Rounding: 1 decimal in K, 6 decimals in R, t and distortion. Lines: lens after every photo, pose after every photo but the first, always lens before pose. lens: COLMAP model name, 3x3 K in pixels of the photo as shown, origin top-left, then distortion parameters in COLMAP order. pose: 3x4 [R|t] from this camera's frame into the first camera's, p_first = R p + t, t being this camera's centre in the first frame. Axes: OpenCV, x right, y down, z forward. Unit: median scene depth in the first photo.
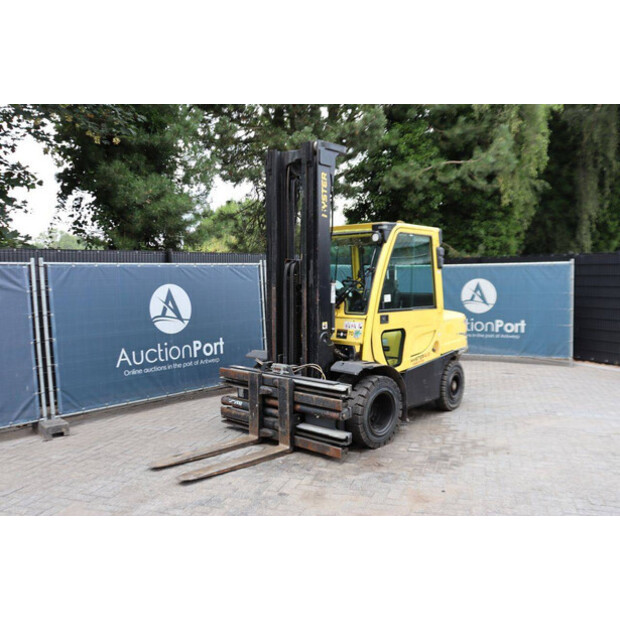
lens RADIAL K [[554.3, 0, 309.9], [0, 554.3, 300.8], [0, 0, 1]] dist [-0.112875, 0.005769]
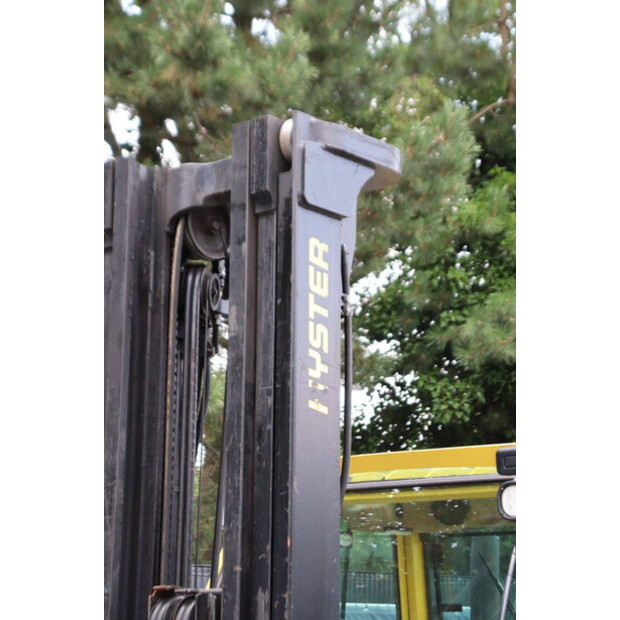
lens RADIAL K [[1461.3, 0, 310.0], [0, 1461.3, 310.0], [0, 0, 1]] dist [0.405812, 0.391408]
pose [[0.998243, 0.023352, 0.054463, -0.013297], [-0.009096, 0.968572, -0.248566, -0.029604], [-0.058556, 0.247633, 0.967083, 0.322625]]
